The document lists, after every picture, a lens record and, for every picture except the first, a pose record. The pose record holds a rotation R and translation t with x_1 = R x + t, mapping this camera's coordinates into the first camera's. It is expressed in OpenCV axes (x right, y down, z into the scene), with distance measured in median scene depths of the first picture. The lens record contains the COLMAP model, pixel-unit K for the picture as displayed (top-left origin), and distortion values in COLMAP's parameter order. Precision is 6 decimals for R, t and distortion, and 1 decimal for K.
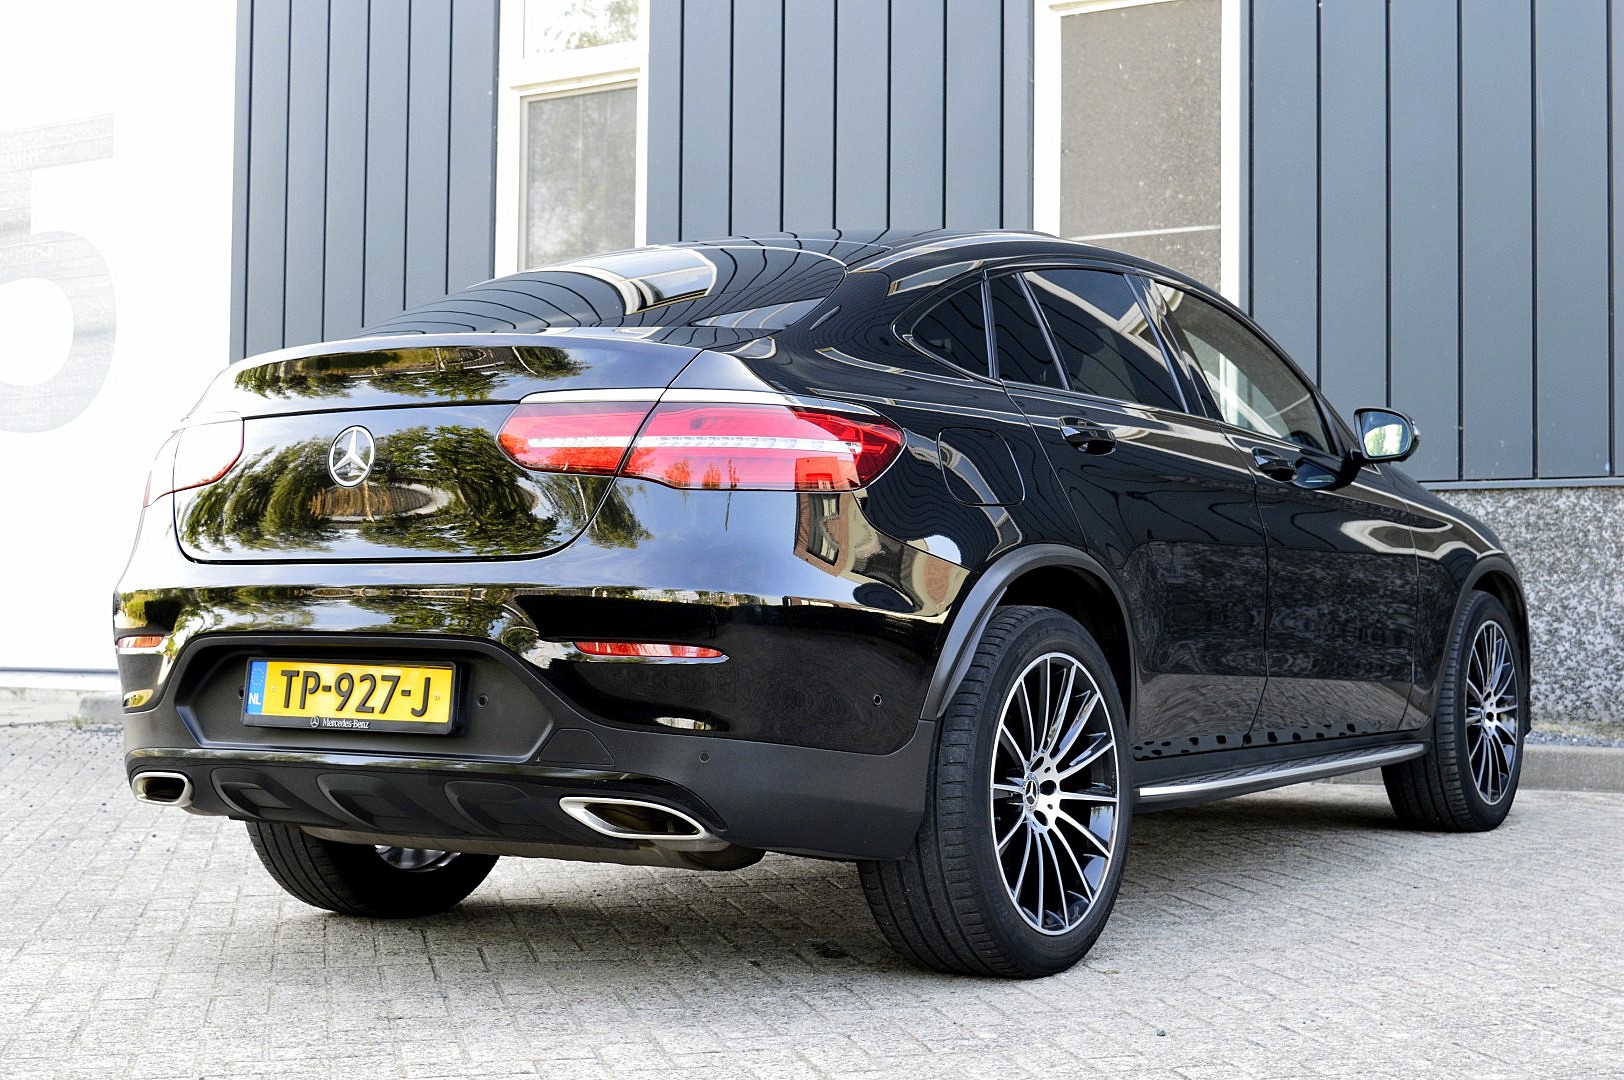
lens RADIAL K [[2333.1, 0, 815.0], [0, 2333.1, 554.8], [0, 0, 1]] dist [-0.016765, 0.000000]
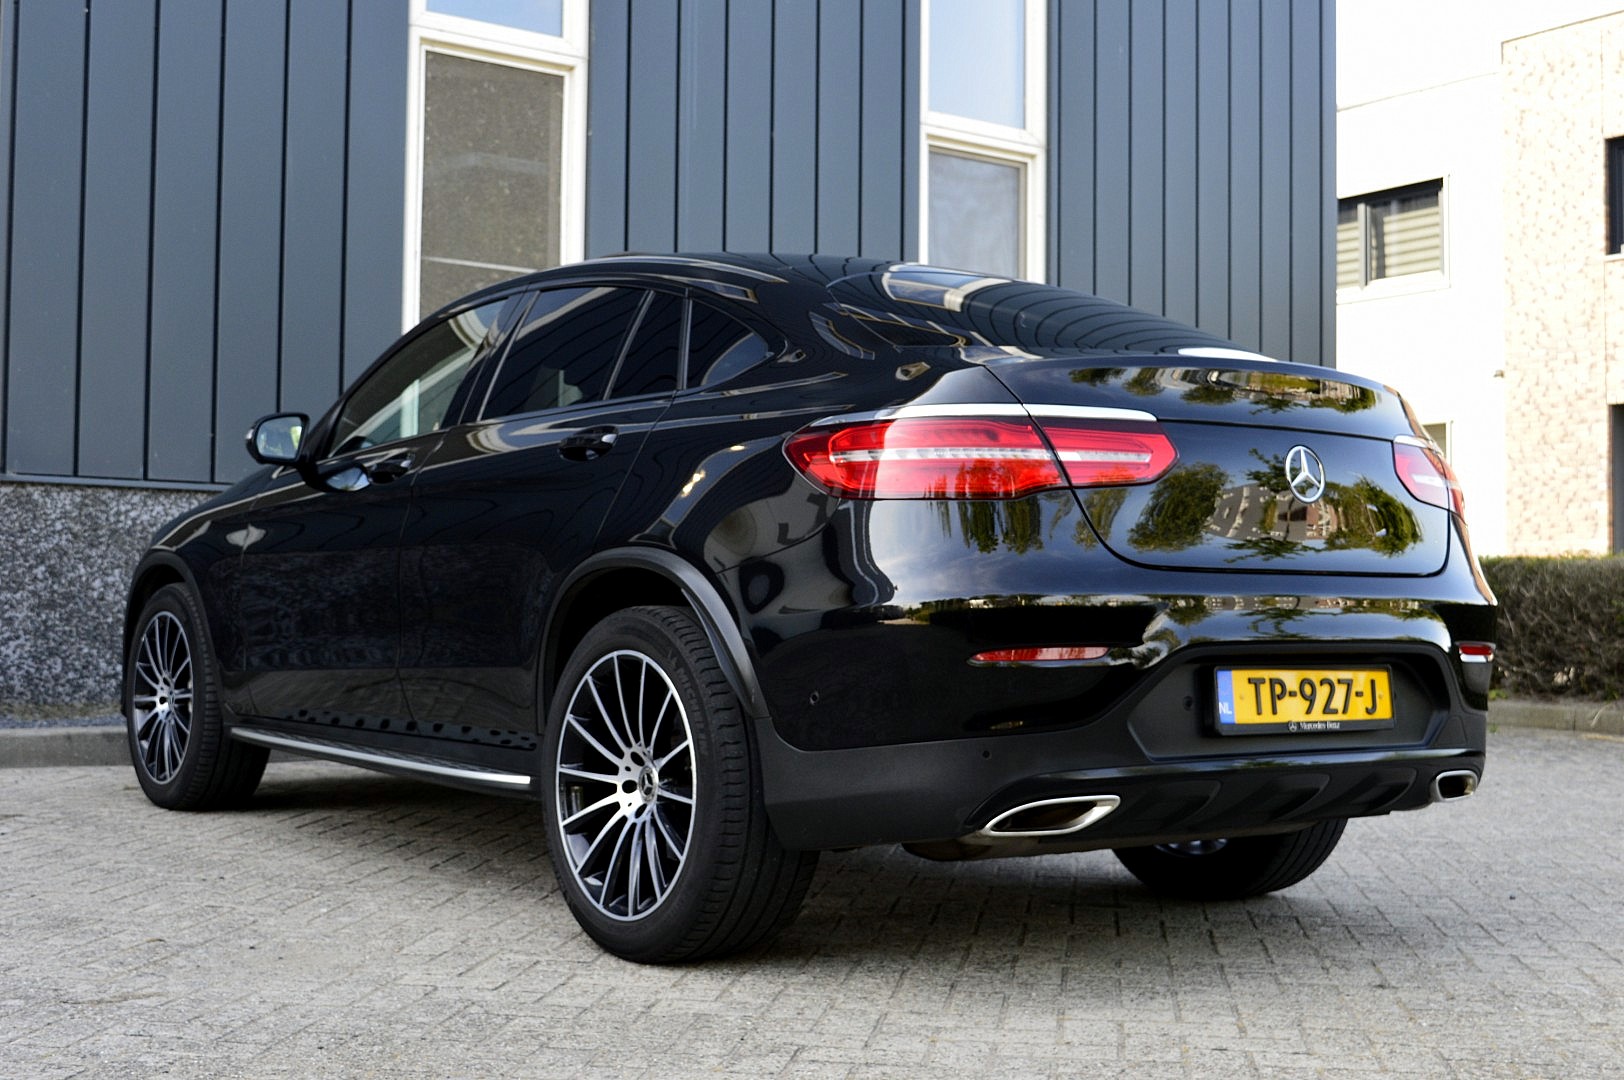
lens RADIAL K [[2074.7, 0, 804.8], [0, 2074.7, 528.0], [0, 0, 1]] dist [-0.071140, 0.000000]
pose [[0.358419, 0.038569, 0.932764, -1.166922], [-0.030675, 0.999093, -0.029525, 0.017074], [-0.933057, -0.018030, 0.359277, 0.878311]]
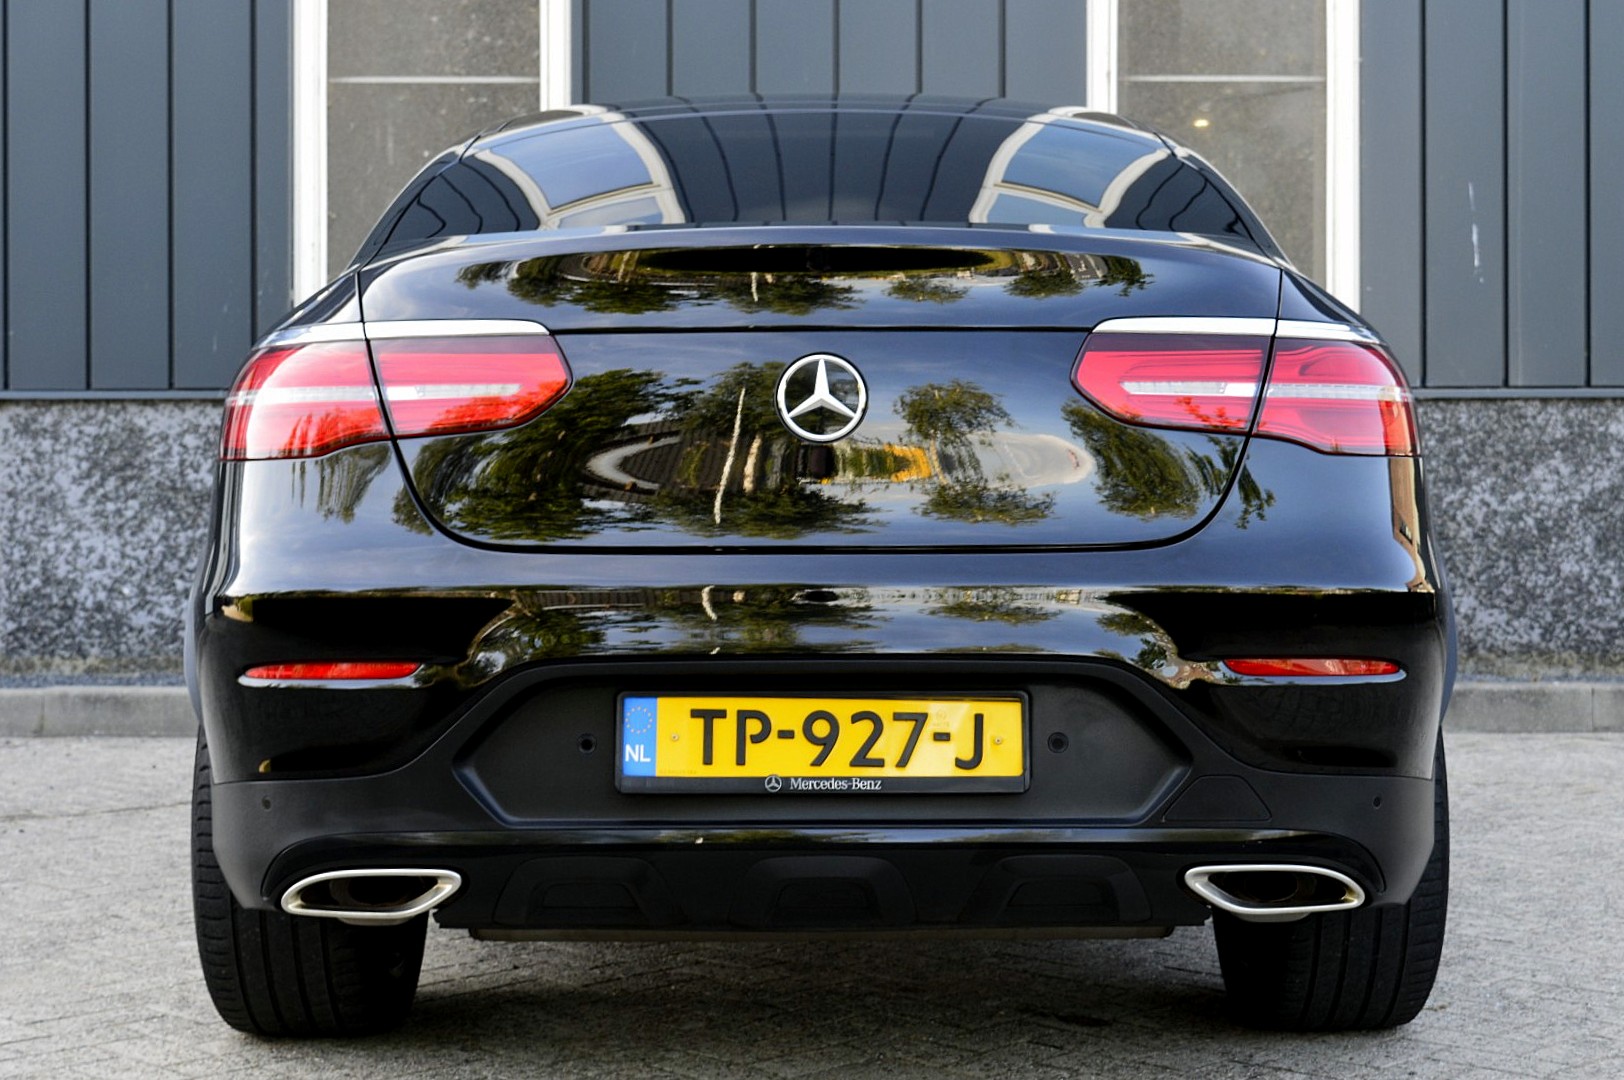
lens RADIAL K [[2646.4, 0, 814.2], [0, 2646.4, 545.7], [0, 0, 1]] dist [-0.036826, 0.000000]
pose [[0.837642, -0.016742, 0.545962, -0.633755], [-0.006537, 0.999151, 0.040668, -0.030570], [-0.546180, -0.037634, 0.836822, 0.344217]]
